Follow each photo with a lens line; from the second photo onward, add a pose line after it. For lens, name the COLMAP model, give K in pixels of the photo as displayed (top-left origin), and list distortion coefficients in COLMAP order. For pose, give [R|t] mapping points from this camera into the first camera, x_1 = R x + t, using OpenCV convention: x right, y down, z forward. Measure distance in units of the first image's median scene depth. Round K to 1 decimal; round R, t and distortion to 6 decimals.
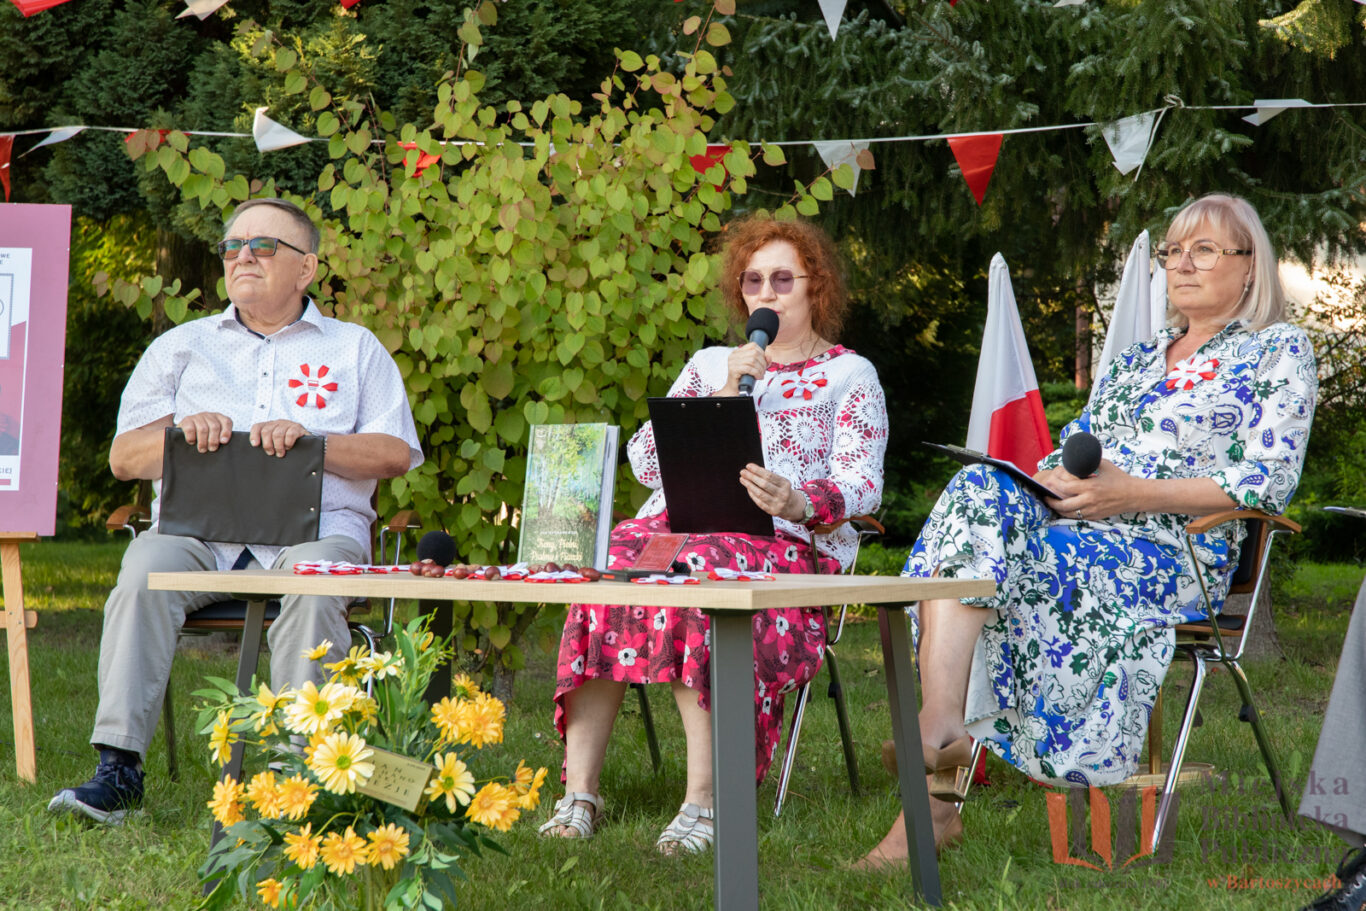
lens RADIAL K [[2940.0, 0, 683.0], [0, 2940.0, 455.5], [0, 0, 1]] dist [0.320480, 0.121766]
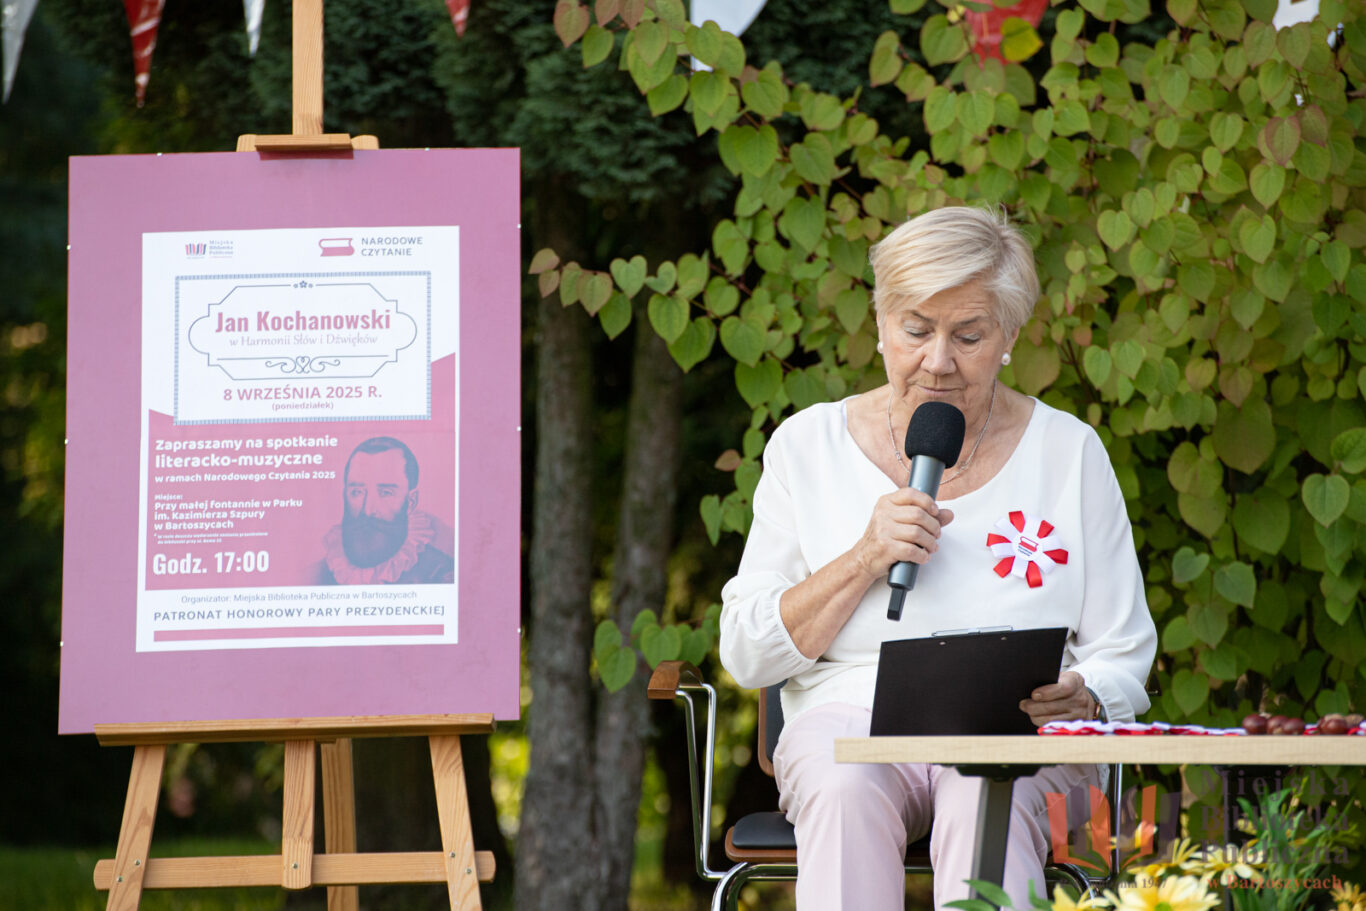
lens RADIAL K [[8391.3, 0, 683.0], [0, 8391.3, 455.5], [0, 0, 1]] dist [2.546607, 17.232162]
pose [[0.996677, -0.021025, -0.078691, -0.043105], [0.019050, 0.999487, -0.025762, 0.016062], [0.079193, 0.024177, 0.996566, -0.559210]]
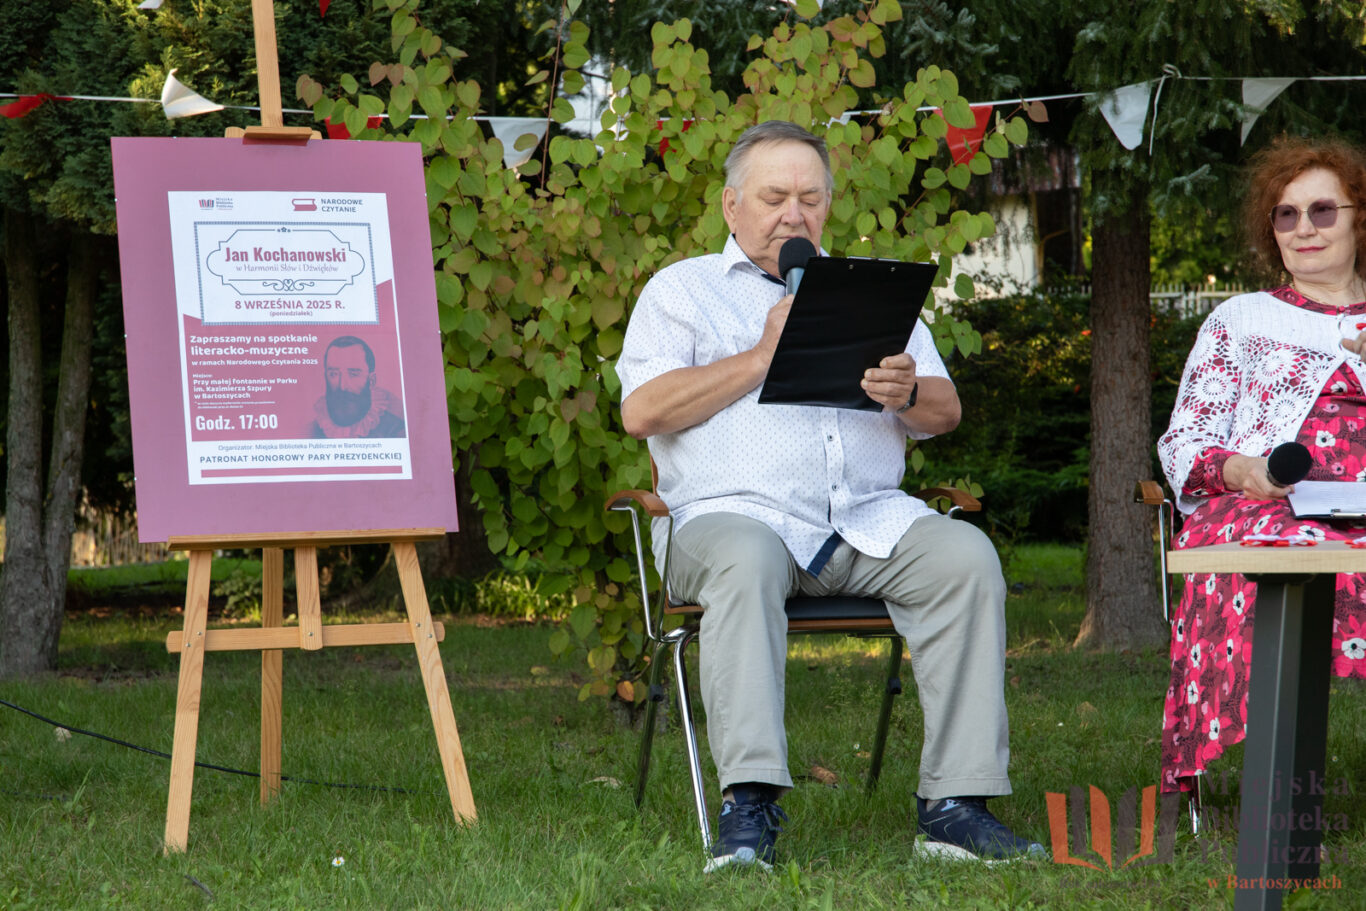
lens RADIAL K [[2770.2, 0, 595.6], [0, 2770.2, 453.9], [0, 0, 1]] dist [0.349524, 0.052323]
pose [[0.961512, -0.020993, 0.273959, -0.341816], [0.023796, 0.999693, -0.006912, 0.009969], [-0.273730, 0.013165, 0.961716, 0.208625]]
